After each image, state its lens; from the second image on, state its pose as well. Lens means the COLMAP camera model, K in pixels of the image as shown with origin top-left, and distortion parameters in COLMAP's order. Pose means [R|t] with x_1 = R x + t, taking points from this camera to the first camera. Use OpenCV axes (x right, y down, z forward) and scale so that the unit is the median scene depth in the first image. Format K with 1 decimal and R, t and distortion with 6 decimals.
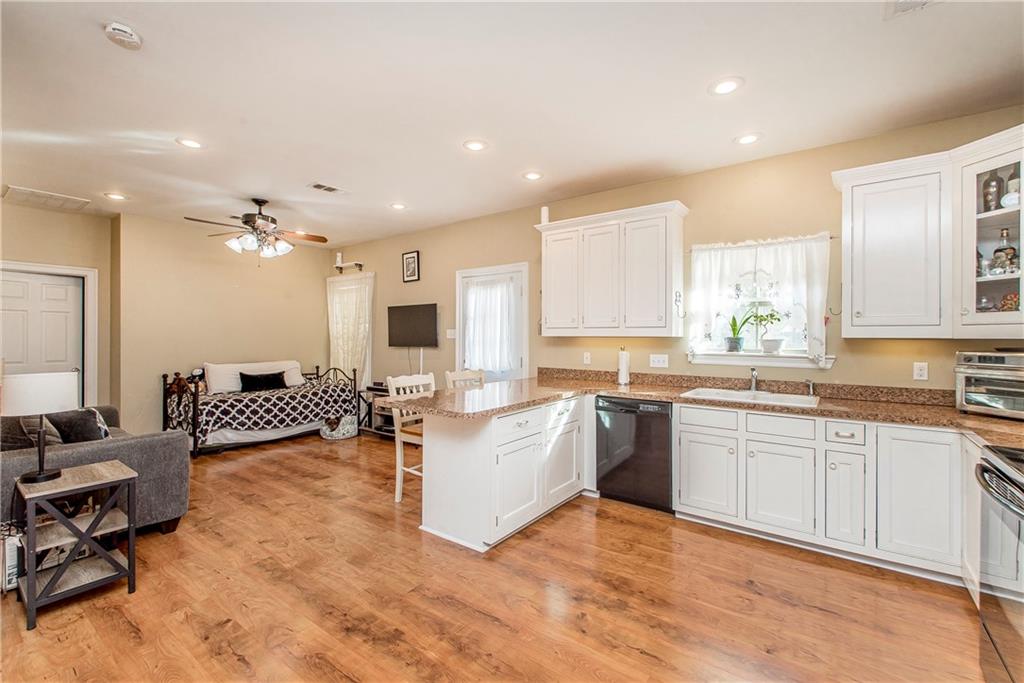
lens RADIAL K [[434.8, 0, 488.6], [0, 434.8, 327.8], [0, 0, 1]] dist [0.002855, -0.010643]
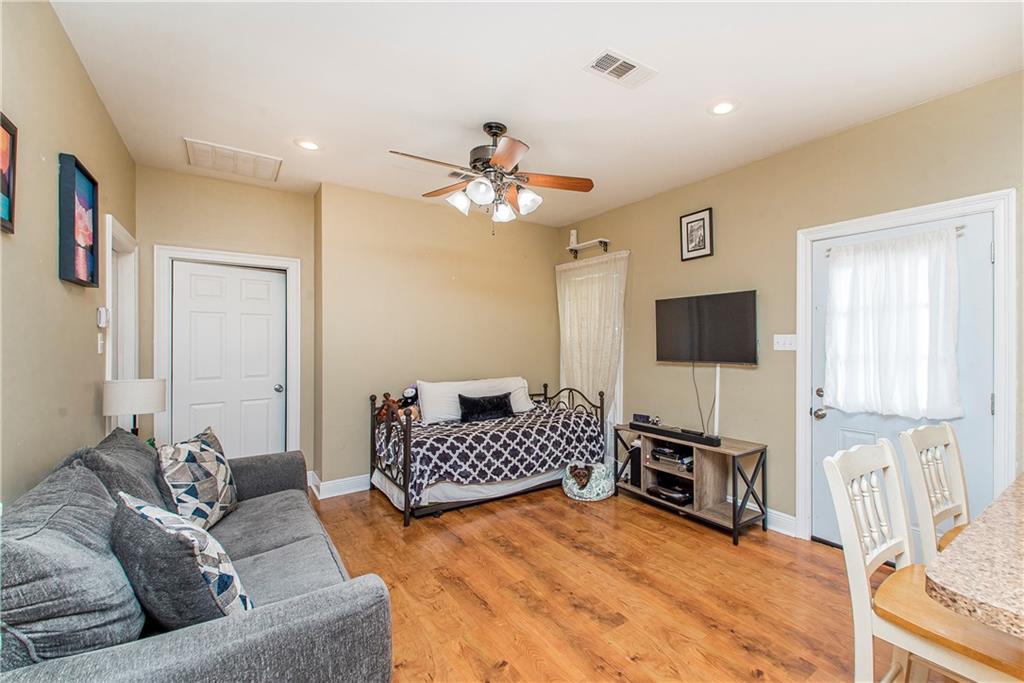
lens RADIAL K [[434.8, 0, 488.6], [0, 434.8, 327.8], [0, 0, 1]] dist [0.002855, -0.010643]
pose [[0.915994, -0.009390, -0.401081, -0.233253], [0.004930, 0.999914, -0.012150, -0.000249], [0.401161, 0.009151, 0.915962, 0.350909]]
